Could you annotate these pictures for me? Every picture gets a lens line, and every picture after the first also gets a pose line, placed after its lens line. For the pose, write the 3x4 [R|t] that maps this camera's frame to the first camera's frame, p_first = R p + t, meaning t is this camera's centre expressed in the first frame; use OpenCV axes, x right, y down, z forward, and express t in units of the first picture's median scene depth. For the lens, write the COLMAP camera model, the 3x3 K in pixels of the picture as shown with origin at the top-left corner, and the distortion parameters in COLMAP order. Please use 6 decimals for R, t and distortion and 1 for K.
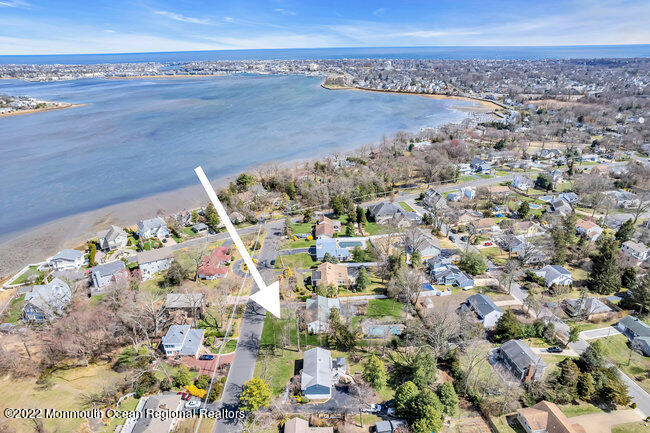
lens RADIAL K [[404.1, 0, 325.0], [0, 404.1, 216.5], [0, 0, 1]] dist [0.005512, 0.002303]
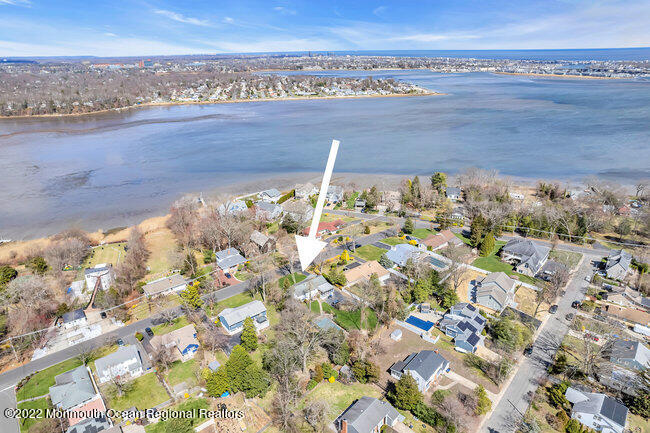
lens RADIAL K [[410.2, 0, 325.0], [0, 410.2, 216.5], [0, 0, 1]] dist [-0.022738, 0.002485]
pose [[0.637749, 0.309699, -0.705239, 0.863030], [-0.305146, 0.942276, 0.137847, -0.132954], [0.707221, 0.127289, 0.695439, 0.262284]]
